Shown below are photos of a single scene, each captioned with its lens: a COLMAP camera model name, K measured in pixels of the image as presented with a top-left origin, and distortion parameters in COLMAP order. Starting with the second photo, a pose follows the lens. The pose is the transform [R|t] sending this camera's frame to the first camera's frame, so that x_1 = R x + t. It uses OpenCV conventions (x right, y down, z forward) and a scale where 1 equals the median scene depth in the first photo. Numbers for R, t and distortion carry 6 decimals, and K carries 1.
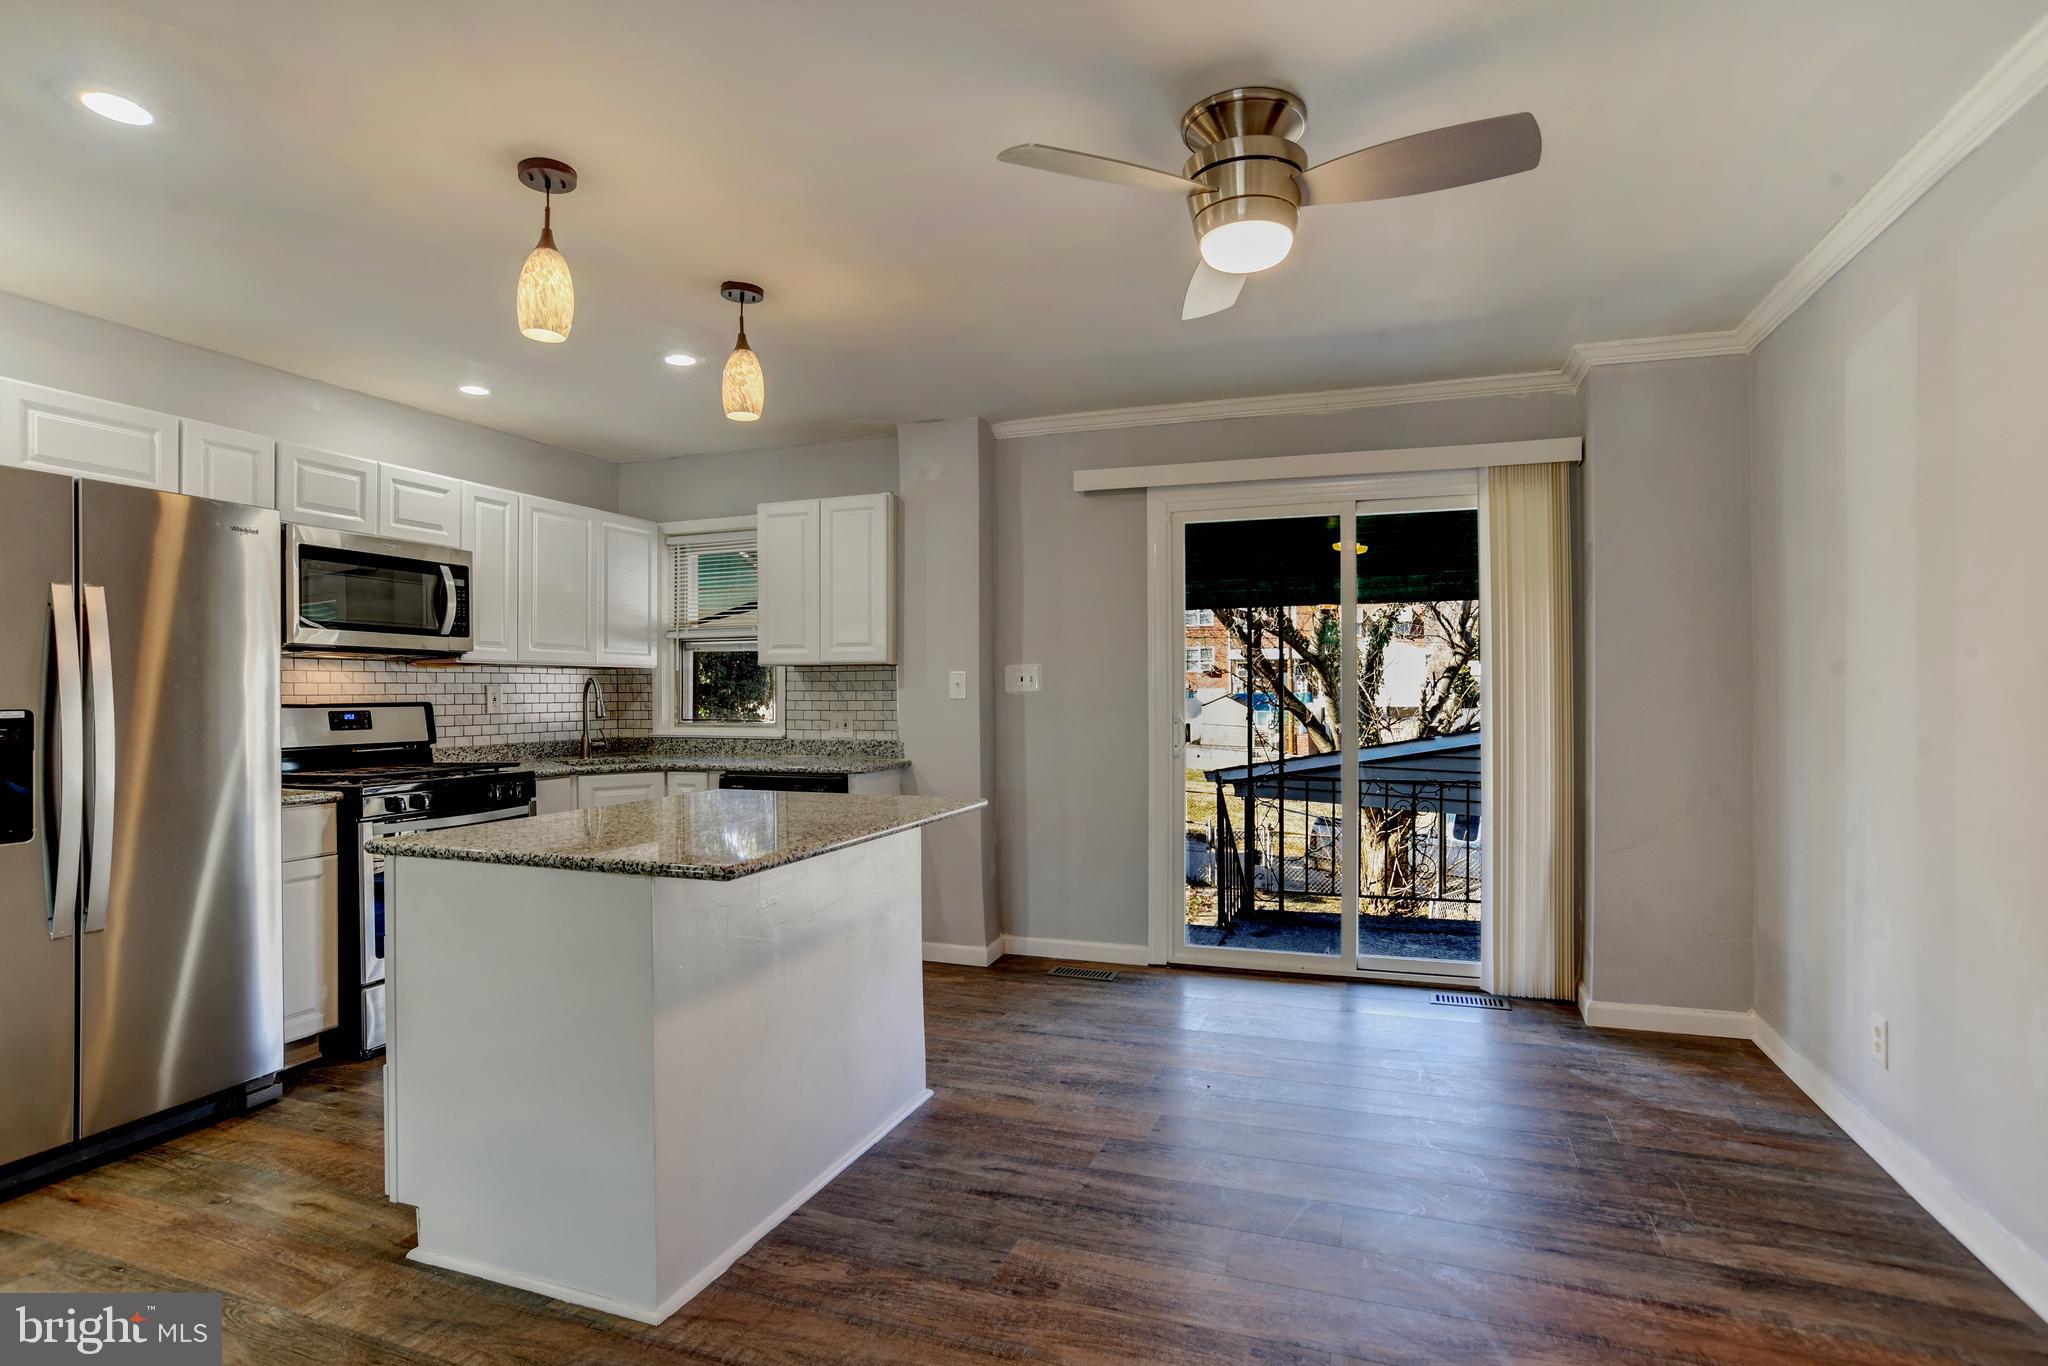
lens RADIAL K [[1037.3, 0, 1015.2], [0, 1037.3, 694.1], [0, 0, 1]] dist [-0.077646, 0.047854]
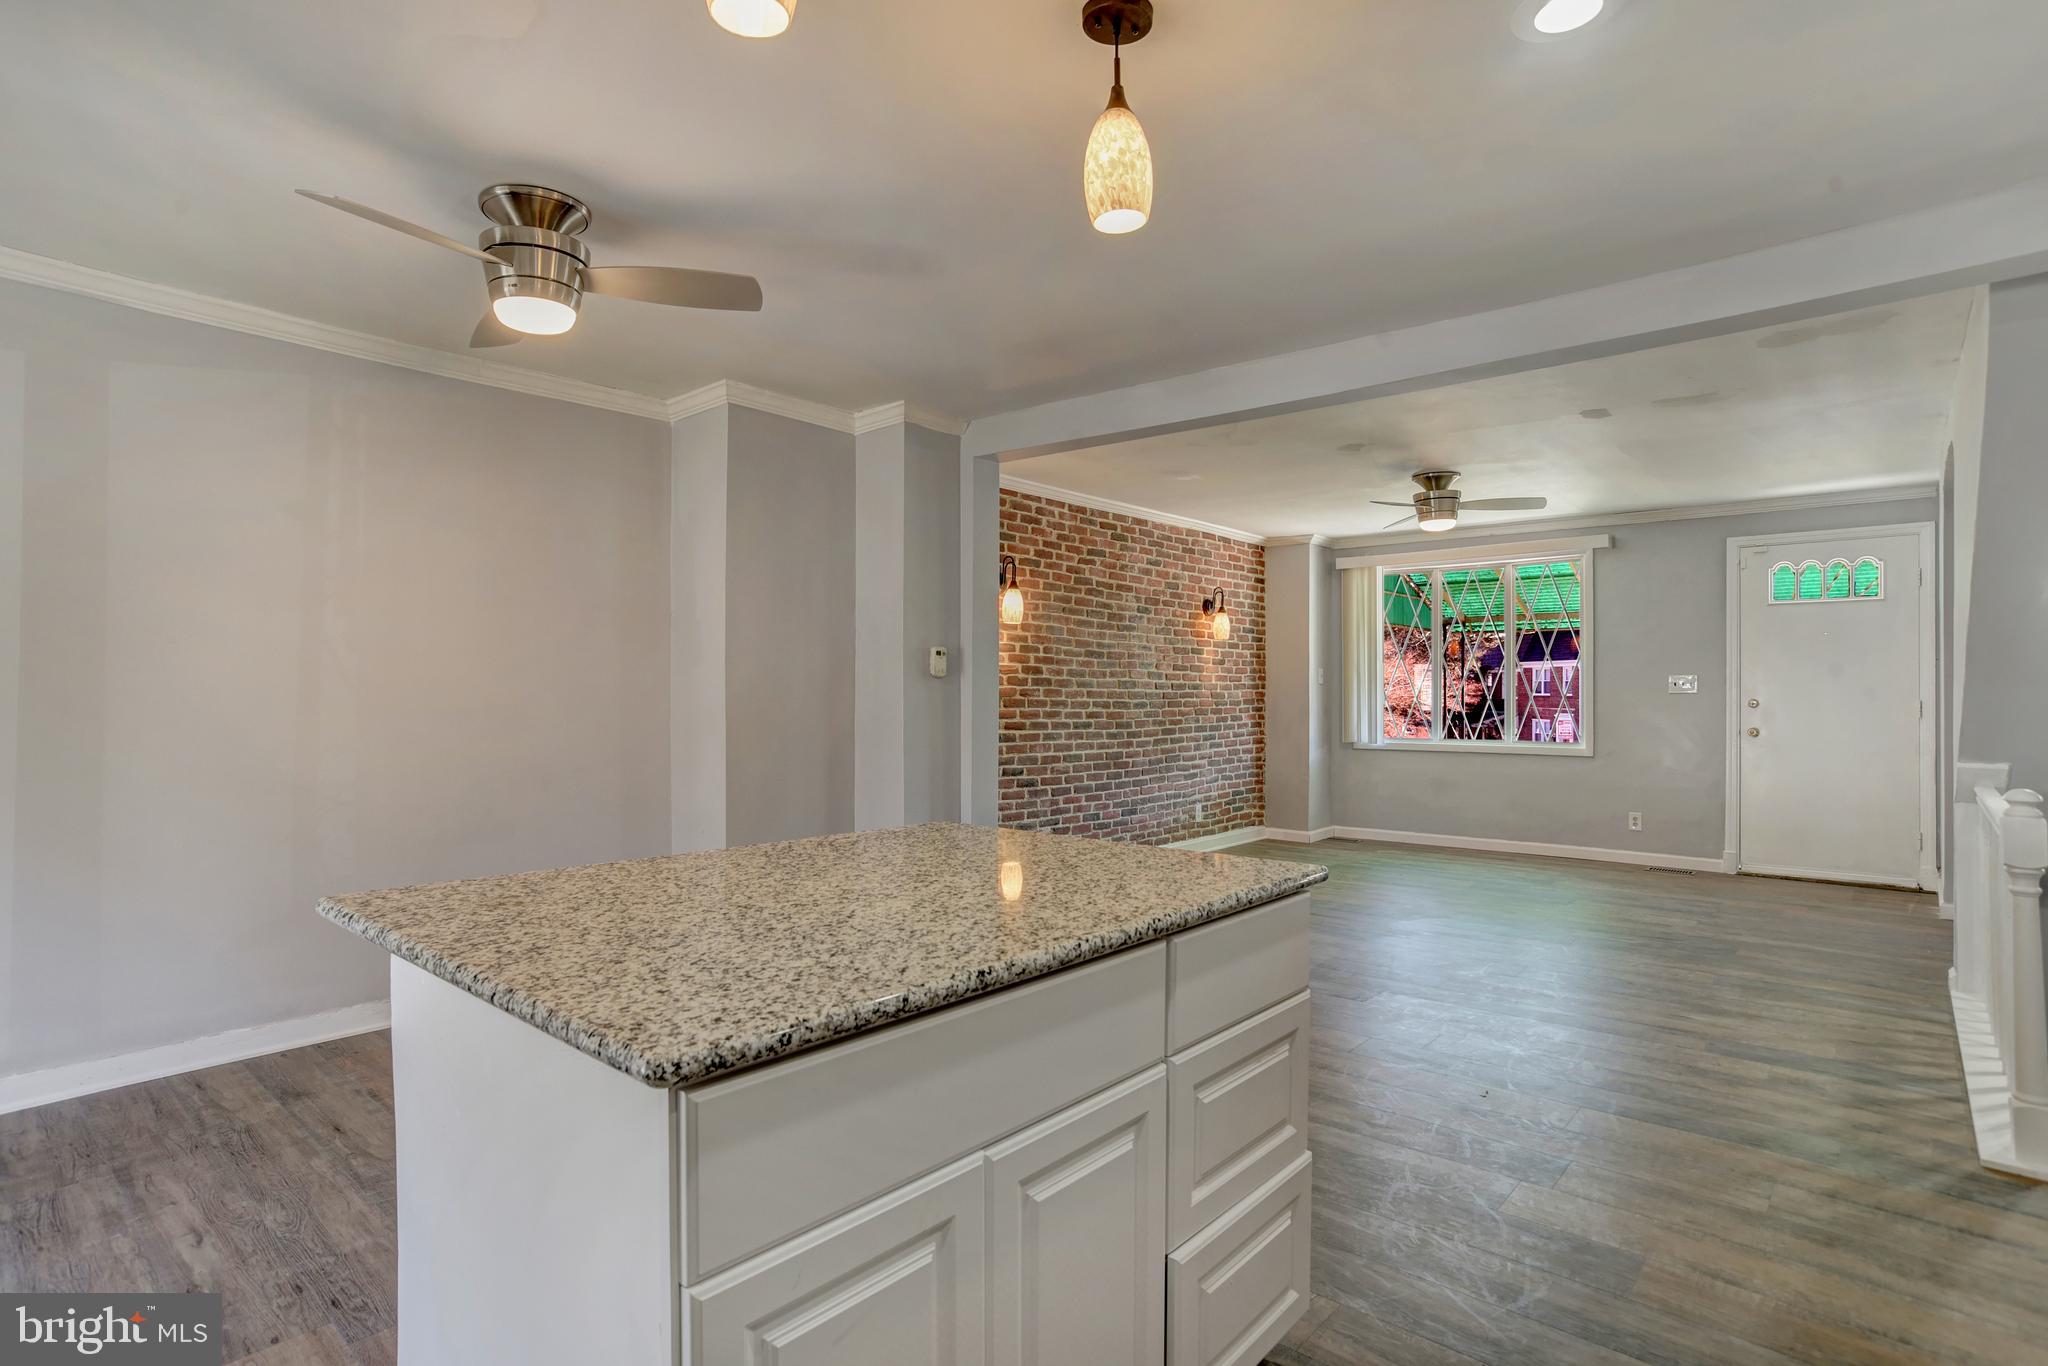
lens RADIAL K [[1044.8, 0, 1015.6], [0, 1044.8, 688.7], [0, 0, 1]] dist [-0.078566, 0.051285]
pose [[-0.934364, 0.003423, 0.356303, -0.342470], [0.002546, 0.999992, -0.002931, 0.002804], [-0.356310, -0.001831, -0.934366, 0.900982]]
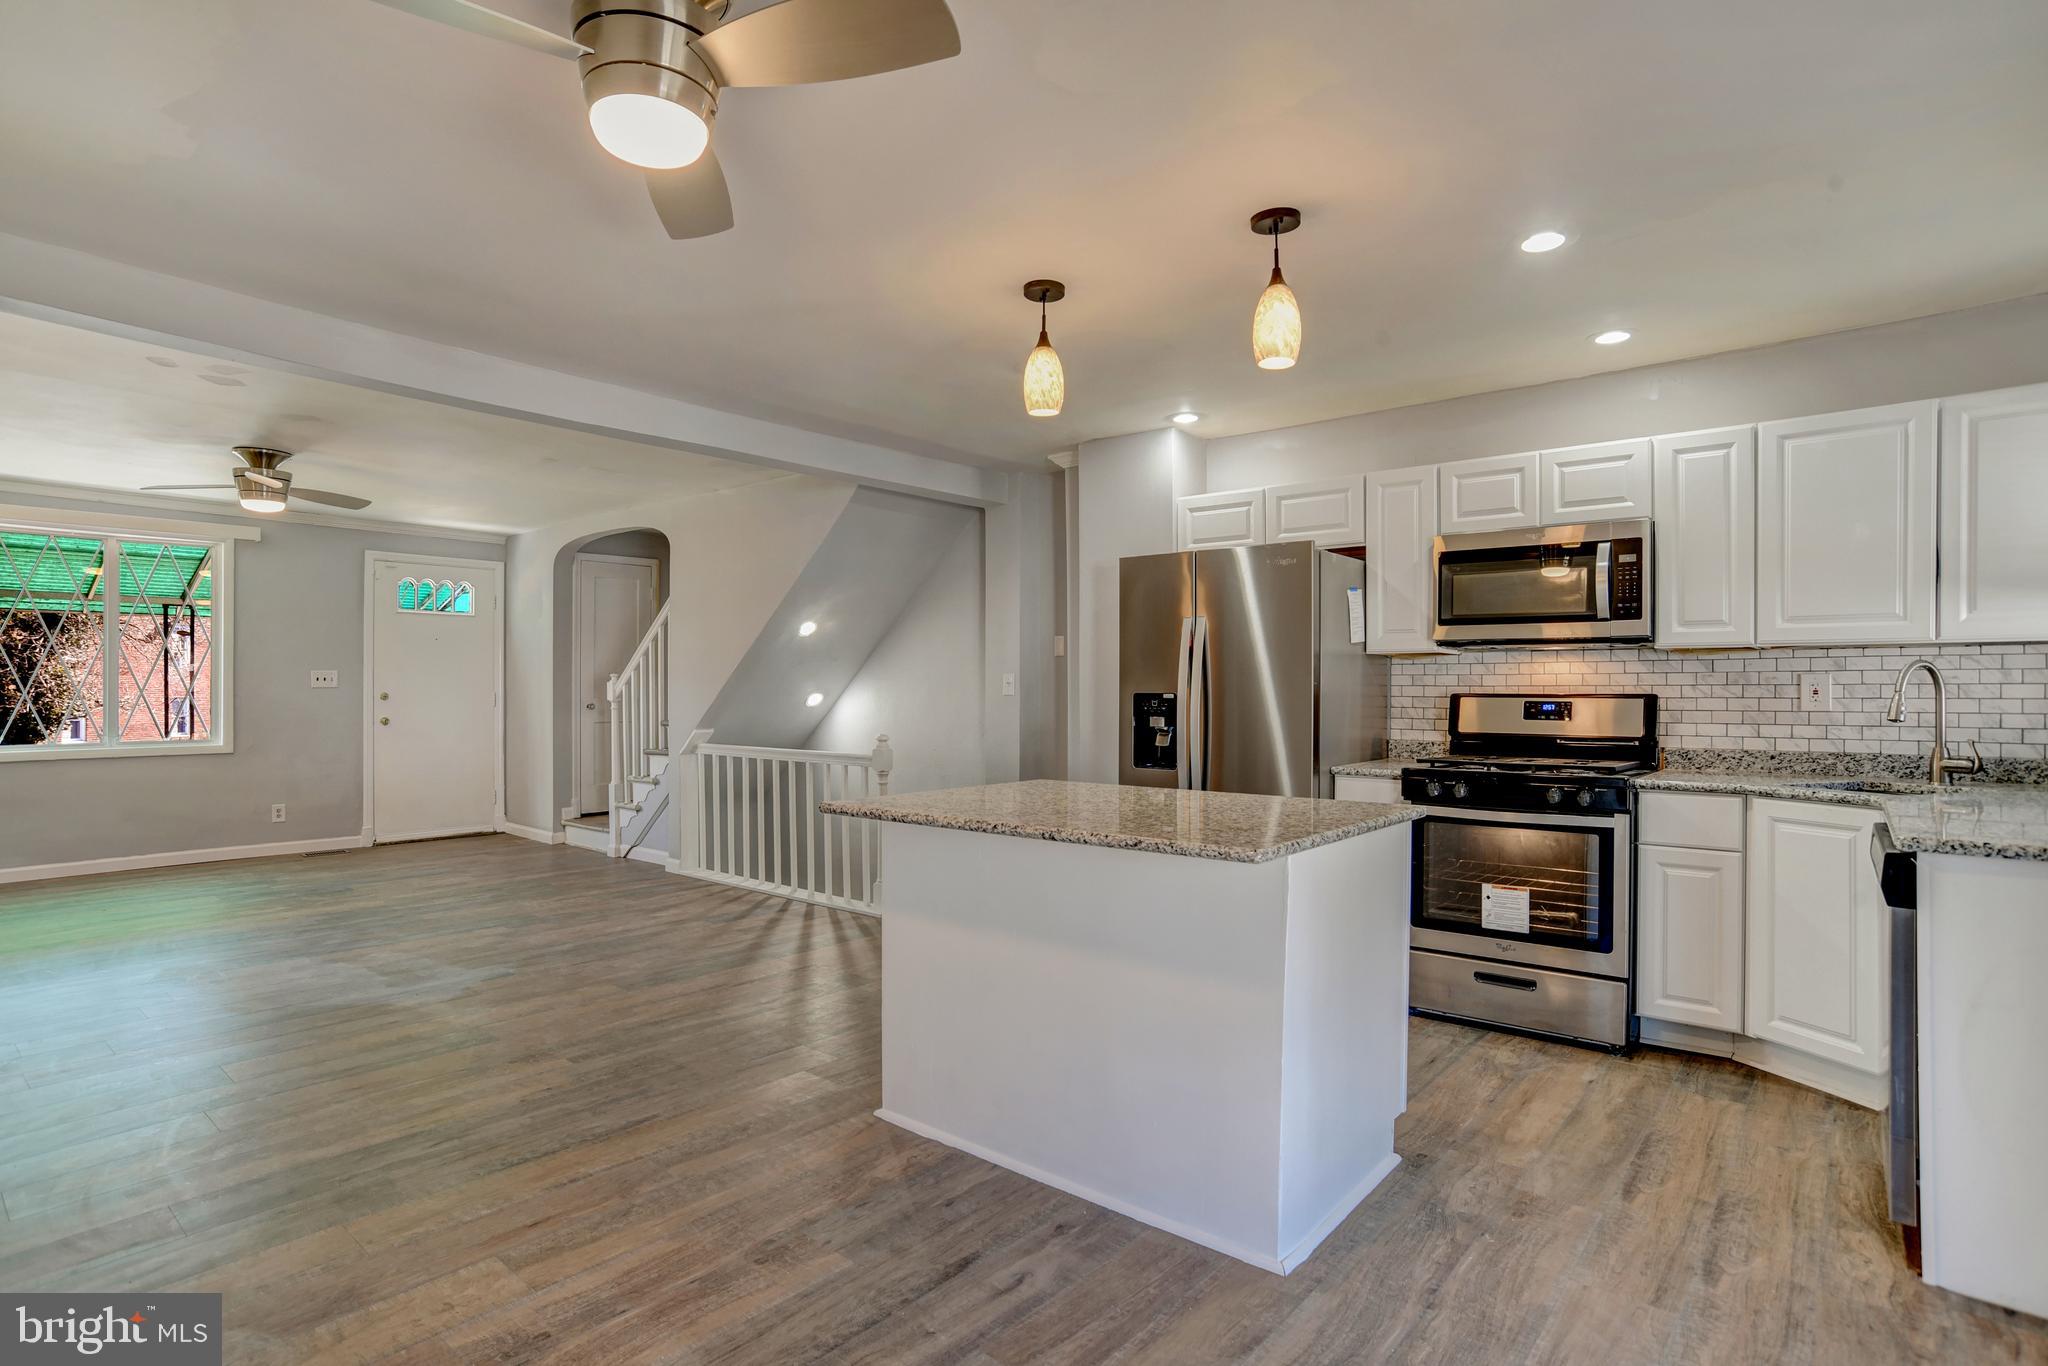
lens RADIAL K [[1044.8, 0, 1015.6], [0, 1044.8, 688.7], [0, 0, 1]] dist [-0.078566, 0.051285]
pose [[-0.341451, 0.004686, -0.939888, 0.418213], [-0.001498, 0.999984, 0.005530, -0.000805], [0.939899, 0.003296, -0.341438, 0.726716]]
